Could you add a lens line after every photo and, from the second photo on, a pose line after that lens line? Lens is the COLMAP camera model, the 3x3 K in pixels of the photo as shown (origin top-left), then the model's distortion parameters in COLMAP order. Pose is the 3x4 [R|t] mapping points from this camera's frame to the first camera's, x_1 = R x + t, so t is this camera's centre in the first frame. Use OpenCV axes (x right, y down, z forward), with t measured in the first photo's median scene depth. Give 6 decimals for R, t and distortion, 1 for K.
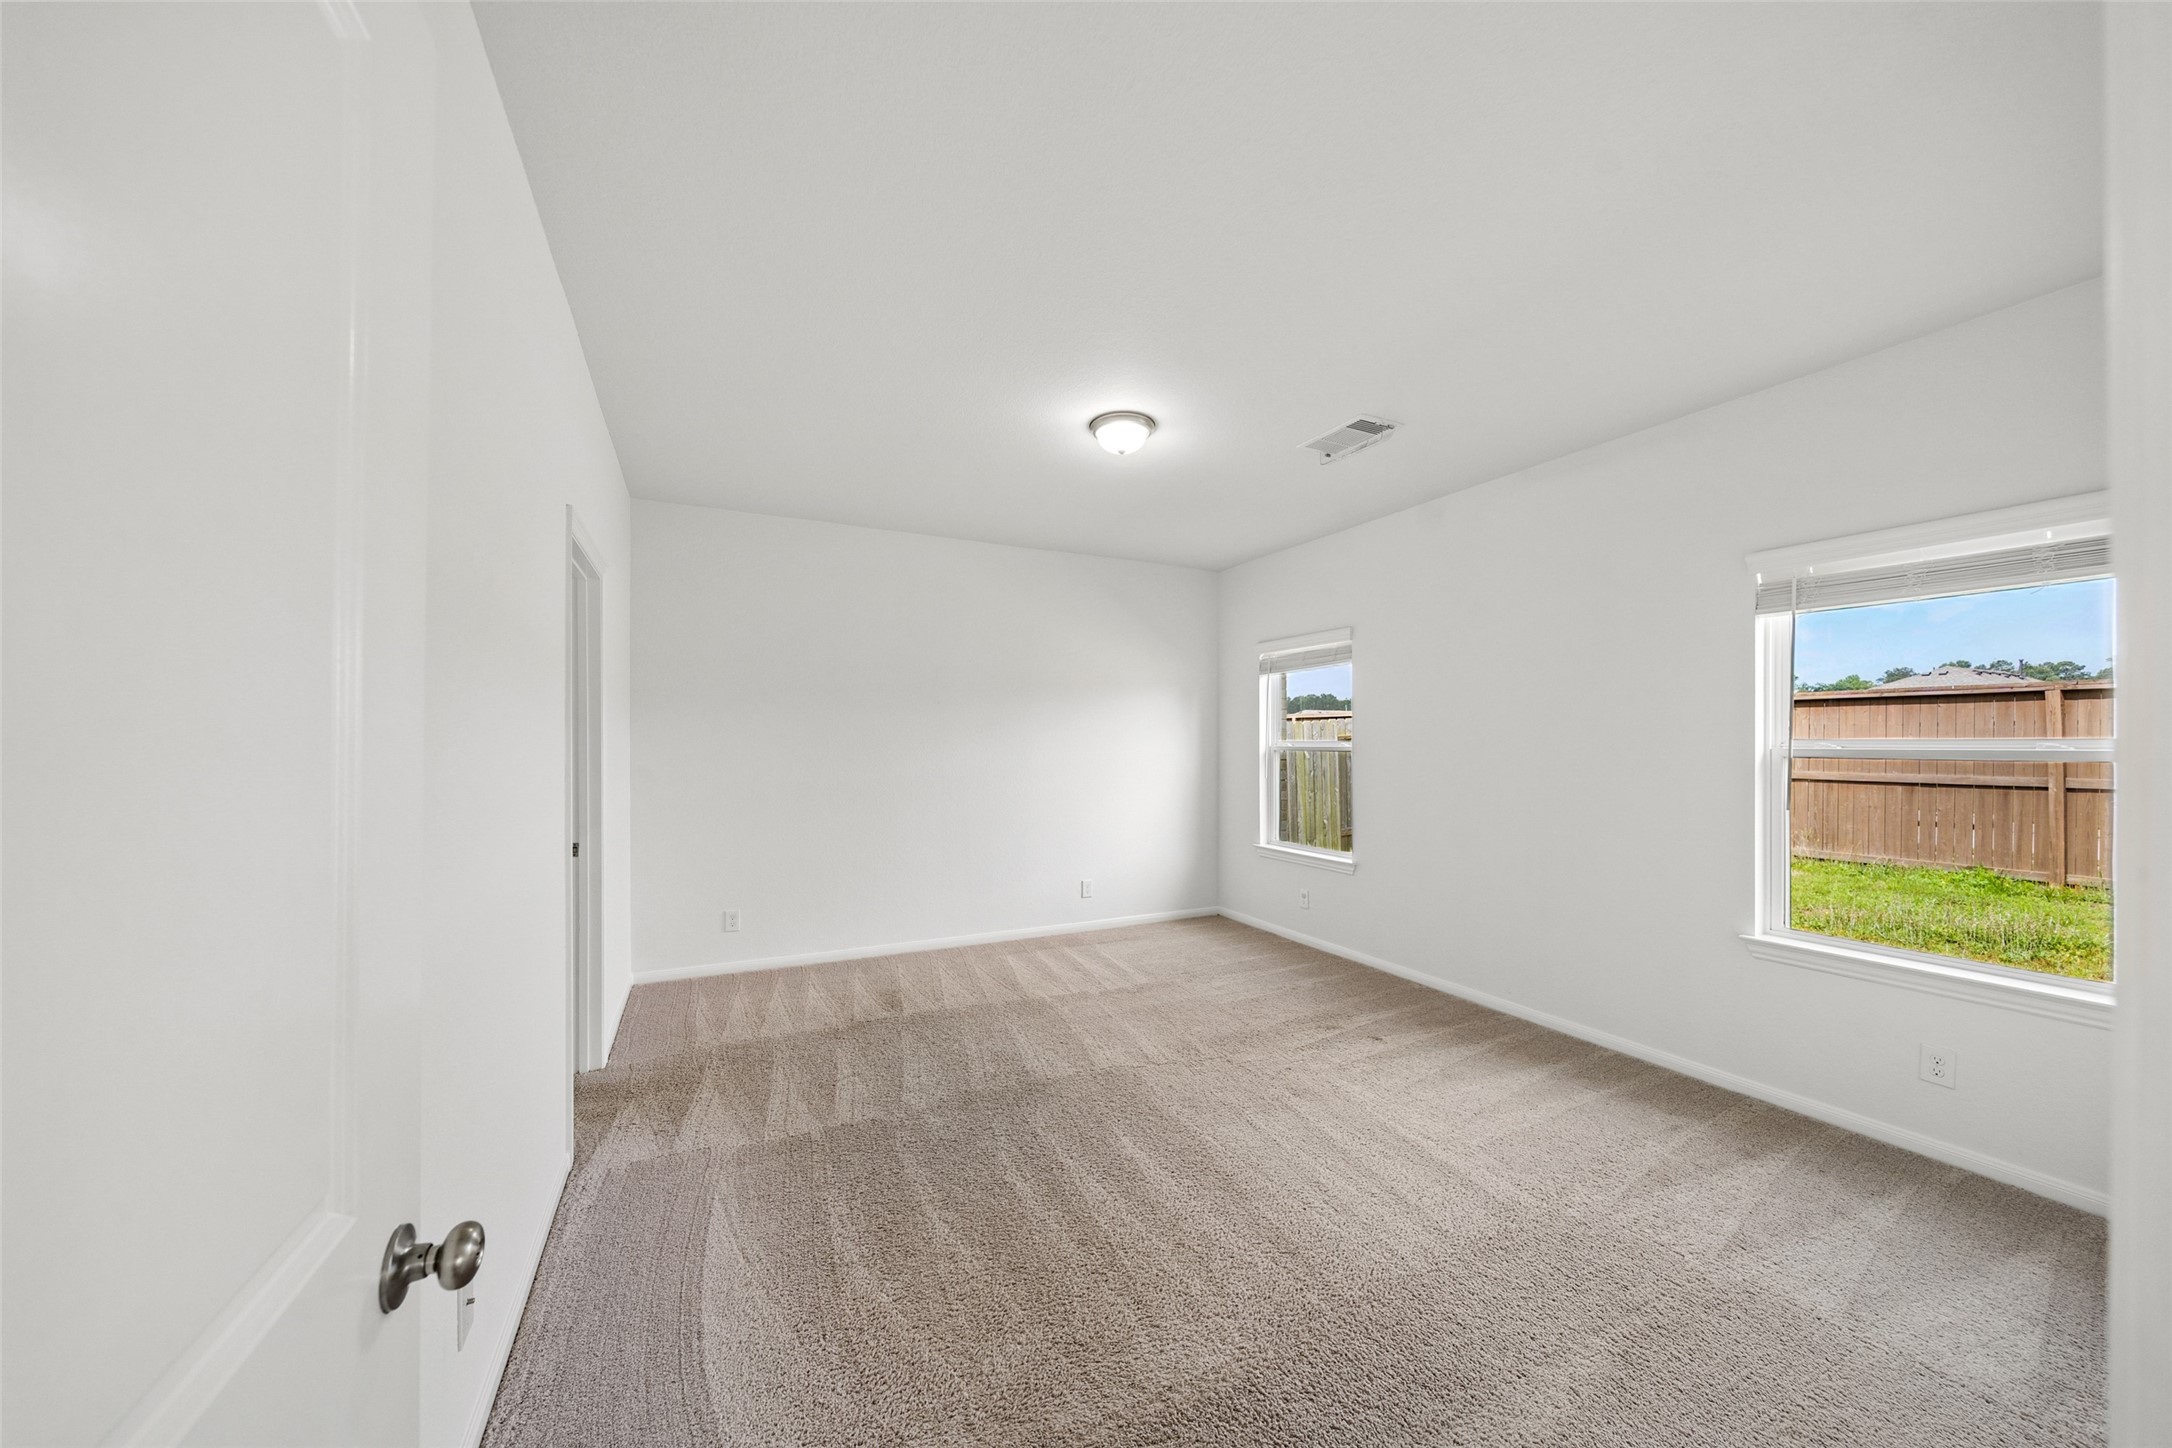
lens RADIAL K [[748.5, 0, 1082.4], [0, 748.5, 729.4], [0, 0, 1]] dist [-0.005420, 0.000031]
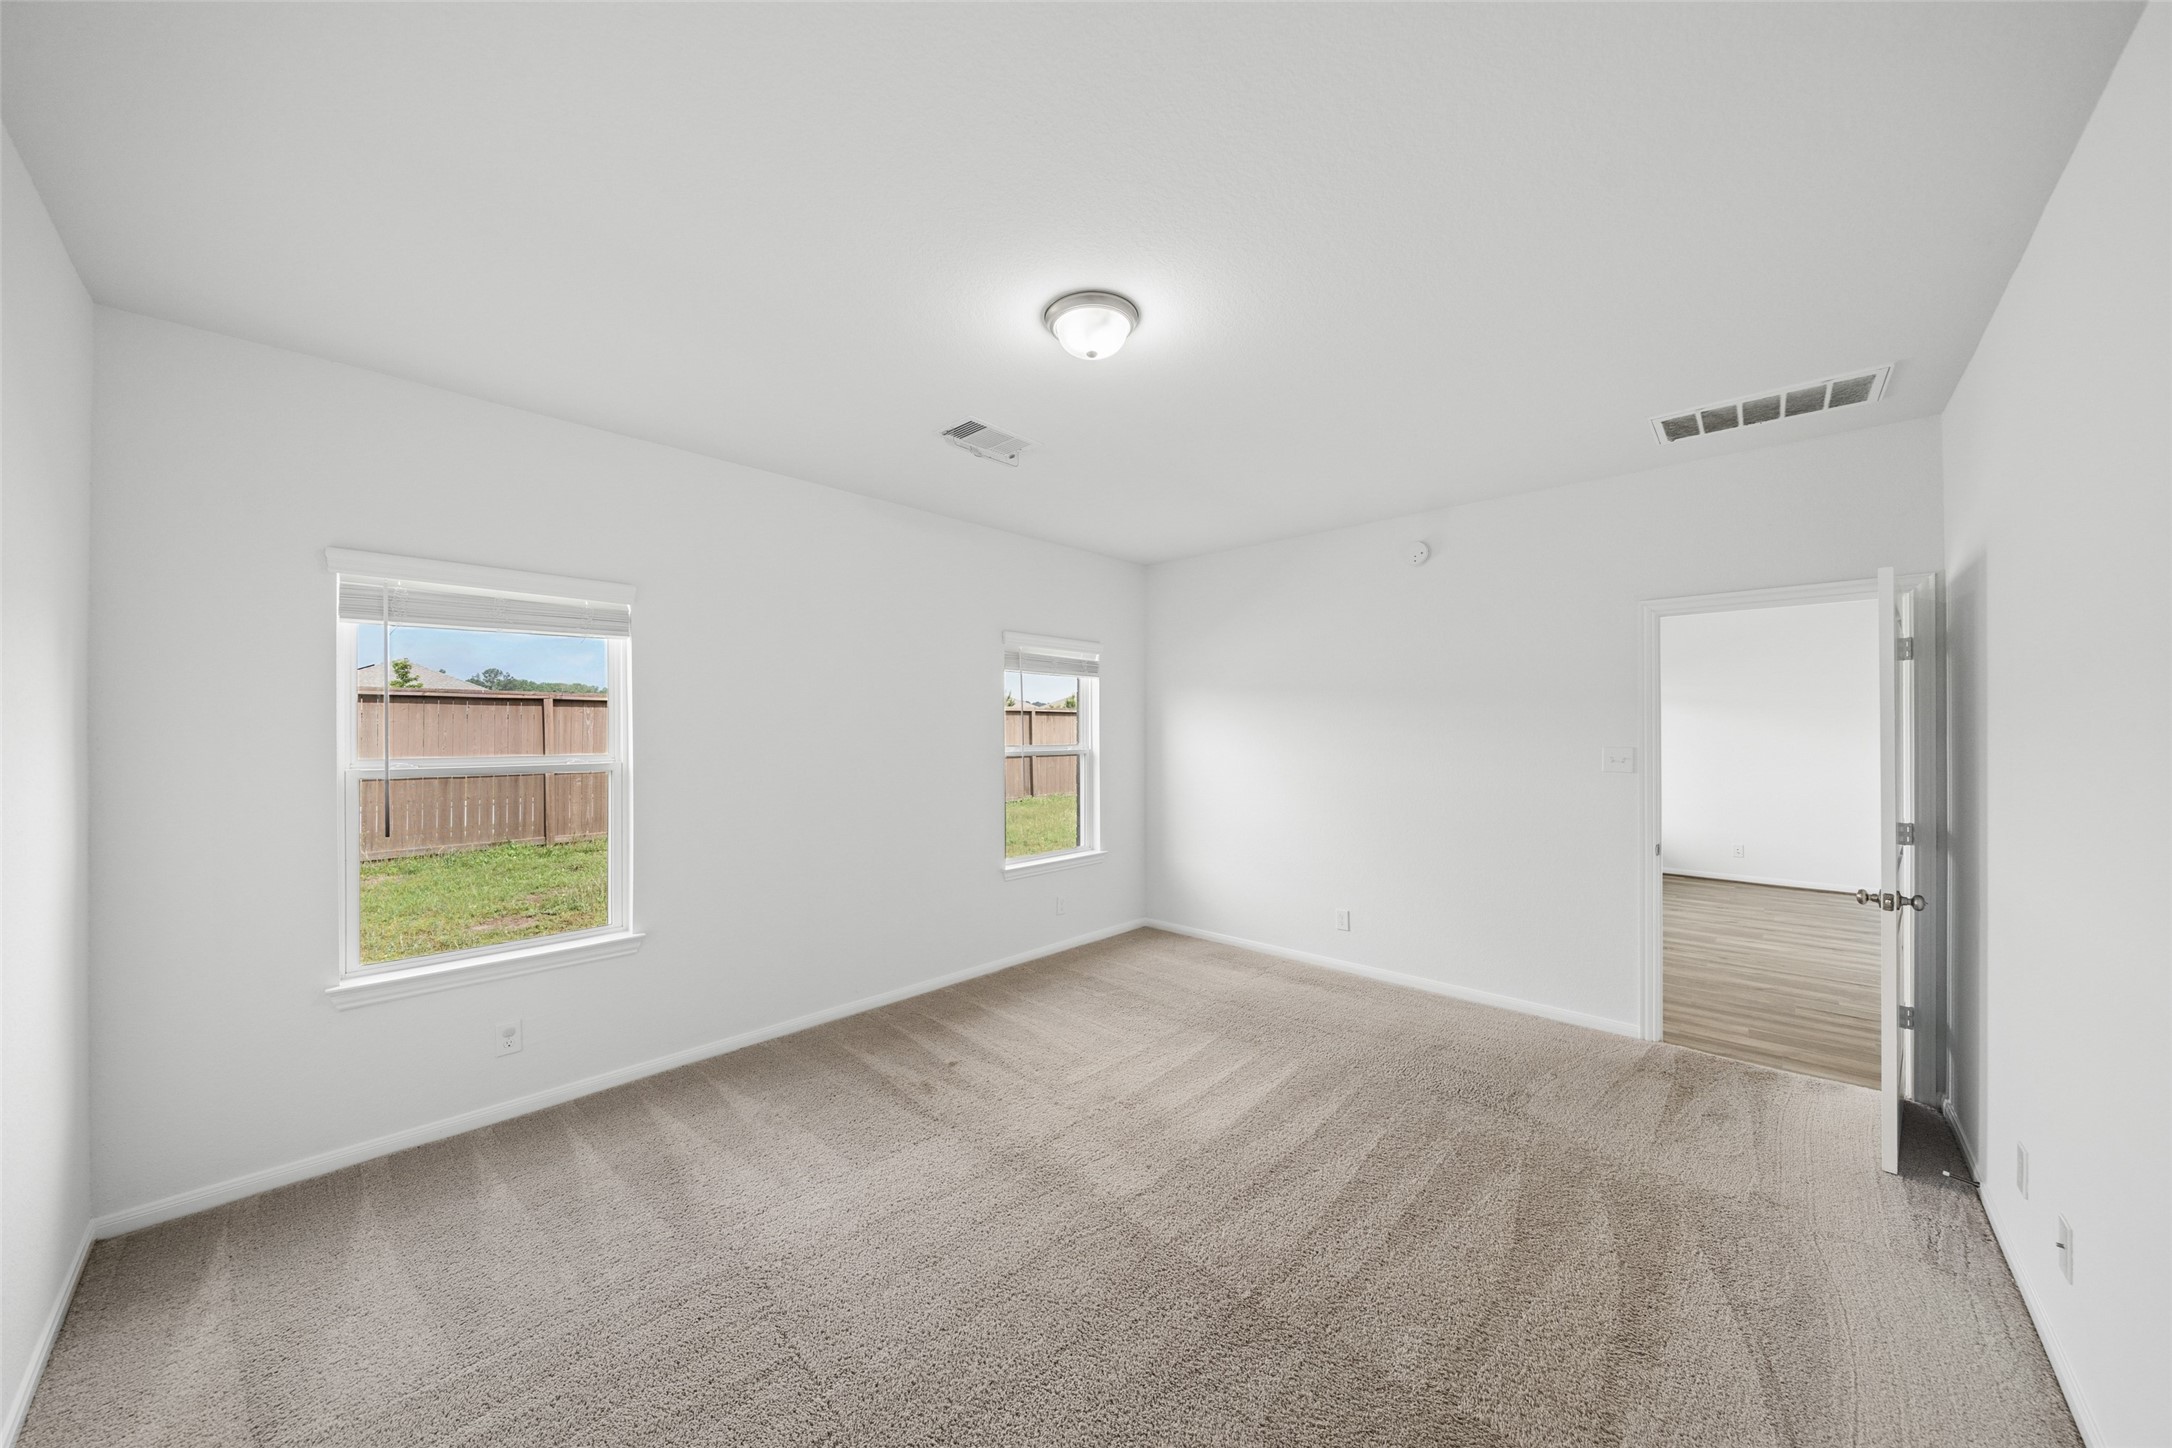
lens RADIAL K [[748.5, 0, 1082.4], [0, 748.5, 729.4], [0, 0, 1]] dist [-0.005420, 0.000031]
pose [[-0.348578, -0.000303, 0.937280, -0.386396], [-0.018082, 0.999816, -0.006402, -0.009653], [-0.937105, -0.019180, -0.348520, 0.805683]]
